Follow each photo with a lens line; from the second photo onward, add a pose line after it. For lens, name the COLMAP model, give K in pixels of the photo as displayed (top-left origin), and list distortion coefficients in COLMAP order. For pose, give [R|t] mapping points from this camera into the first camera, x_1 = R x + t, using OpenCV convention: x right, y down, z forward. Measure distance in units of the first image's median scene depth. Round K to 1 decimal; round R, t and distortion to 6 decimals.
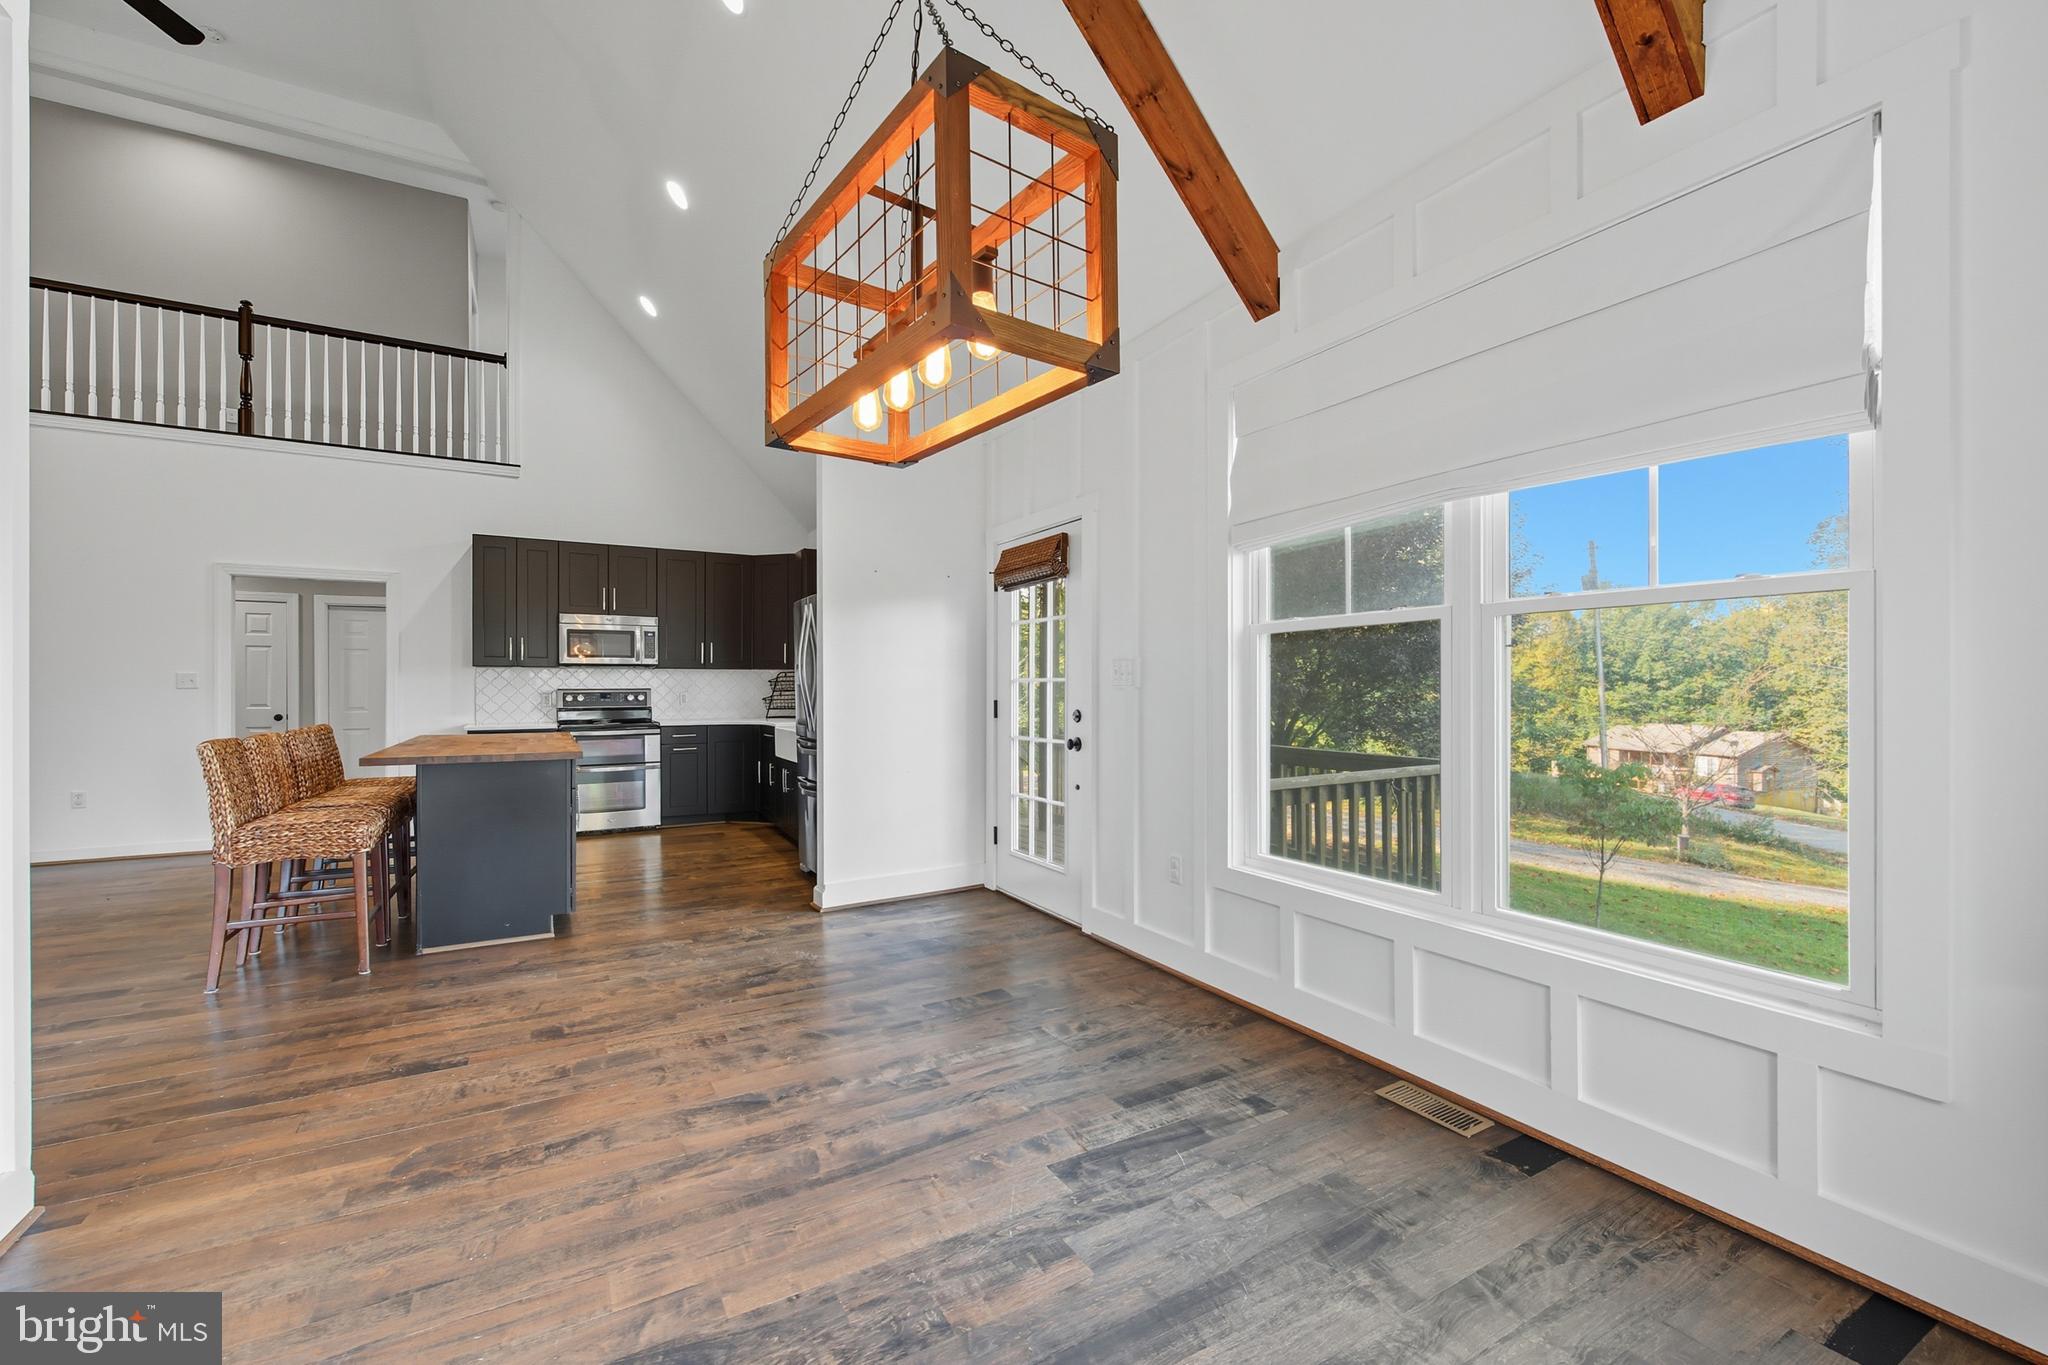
lens RADIAL K [[848.9, 0, 1021.4], [0, 848.9, 693.0], [0, 0, 1]] dist [-0.000437, 0.000205]
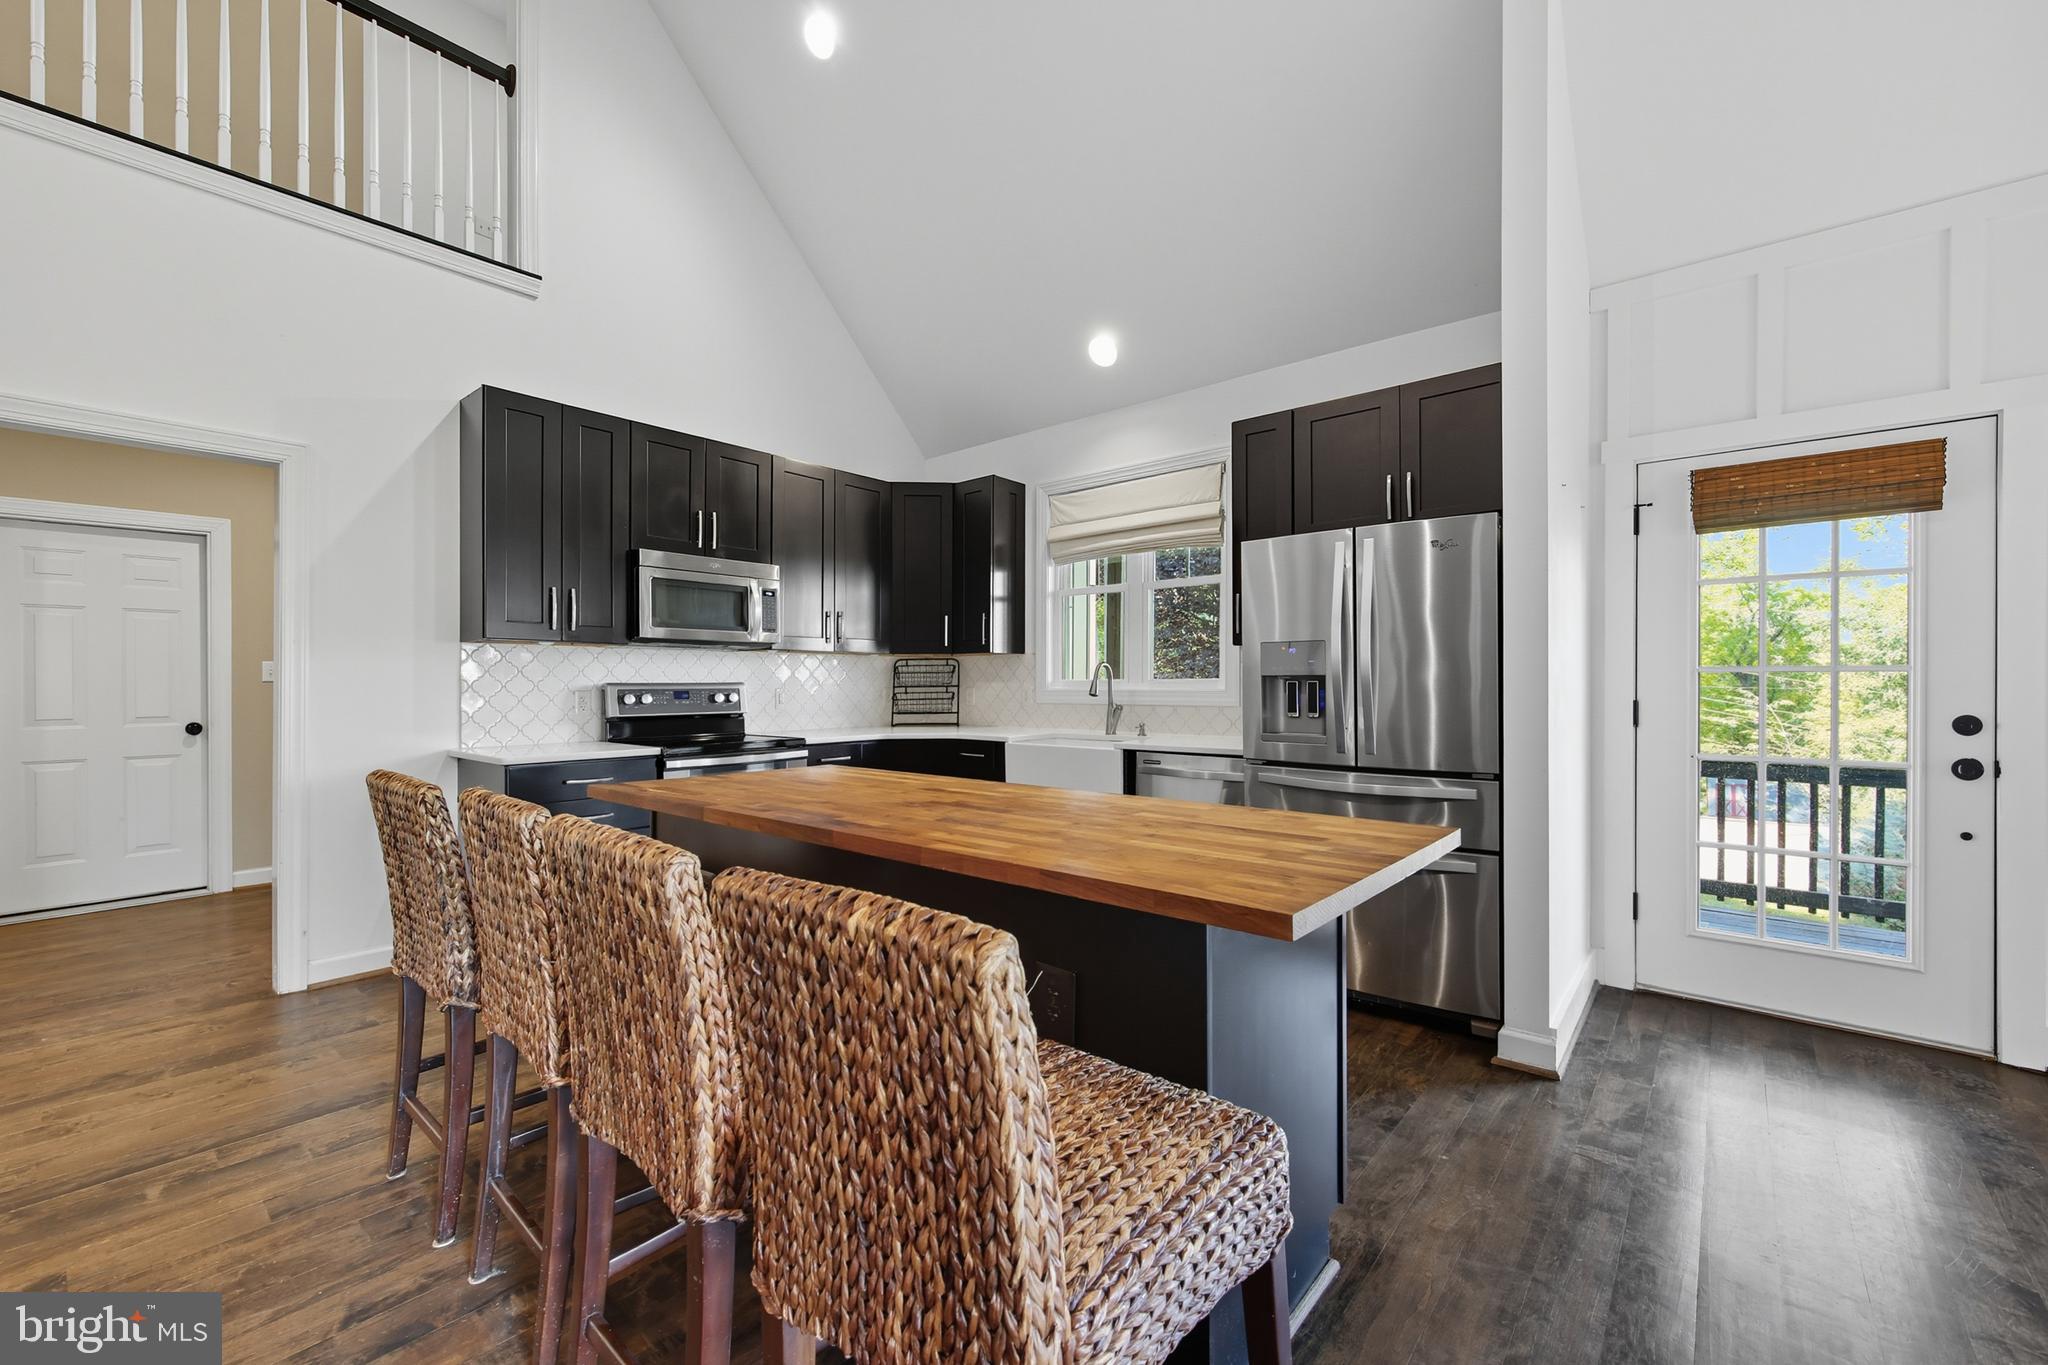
lens RADIAL K [[832.8, 0, 1021.1], [0, 832.8, 686.9], [0, 0, 1]] dist [0.001143, 0.000114]
pose [[0.939519, -0.000058, 0.342496, -0.491522], [0.001161, 0.999995, -0.003014, -0.000176], [-0.342494, 0.003229, 0.939515, 0.391622]]
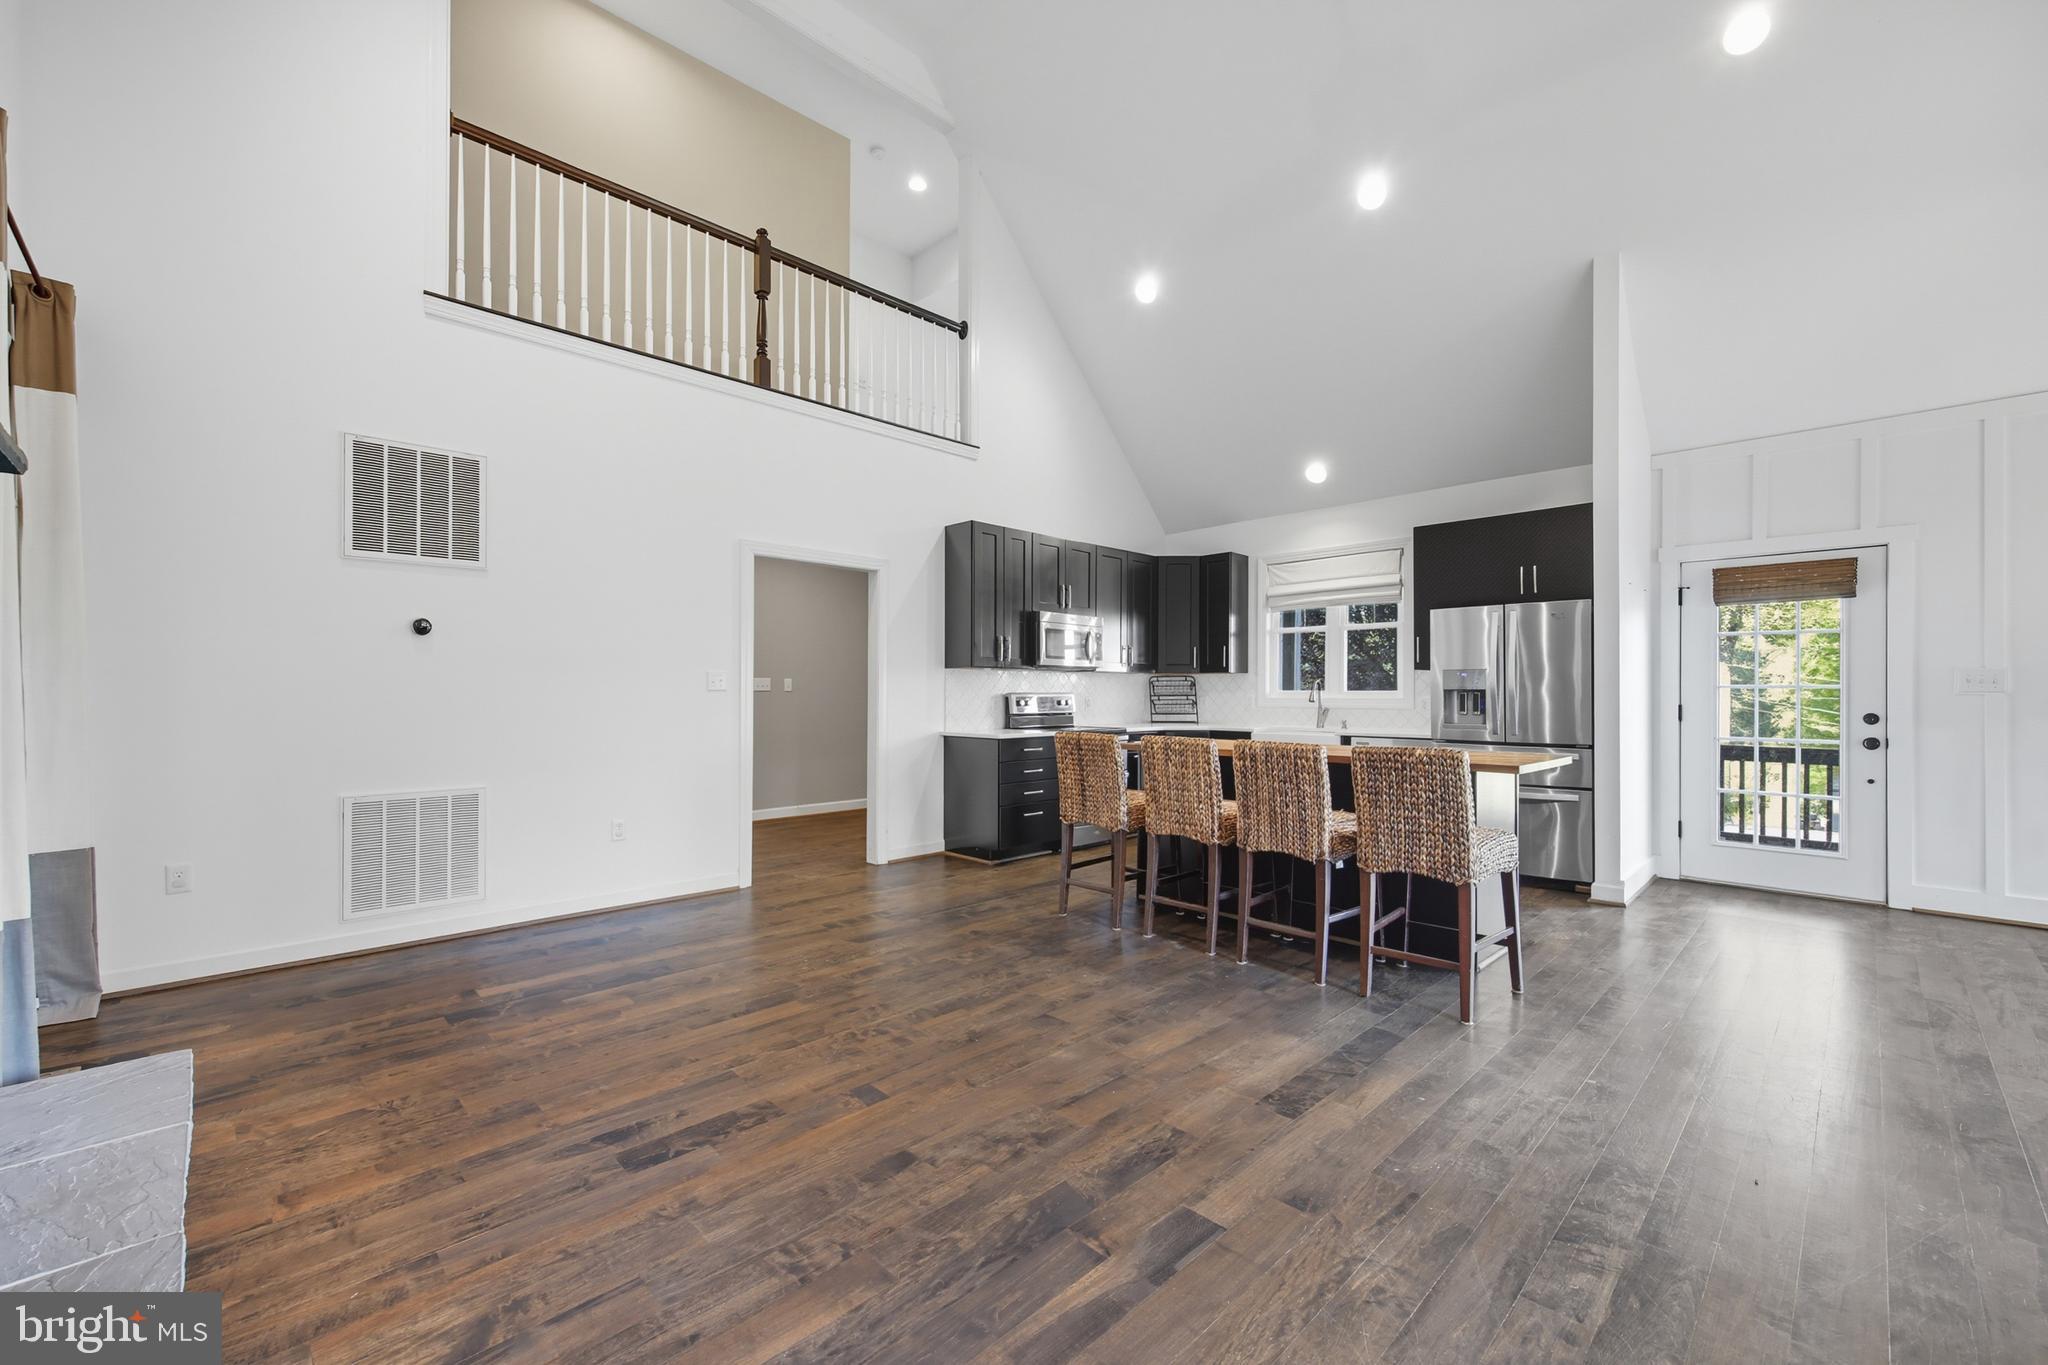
lens RADIAL K [[832.8, 0, 1018.4], [0, 832.8, 691.4], [0, 0, 1]] dist [0.001143, 0.000114]
pose [[0.966652, 0.004030, 0.256061, -0.792999], [-0.001762, 0.999957, -0.009086, 0.001842], [-0.256086, 0.008332, 0.966618, 0.127640]]
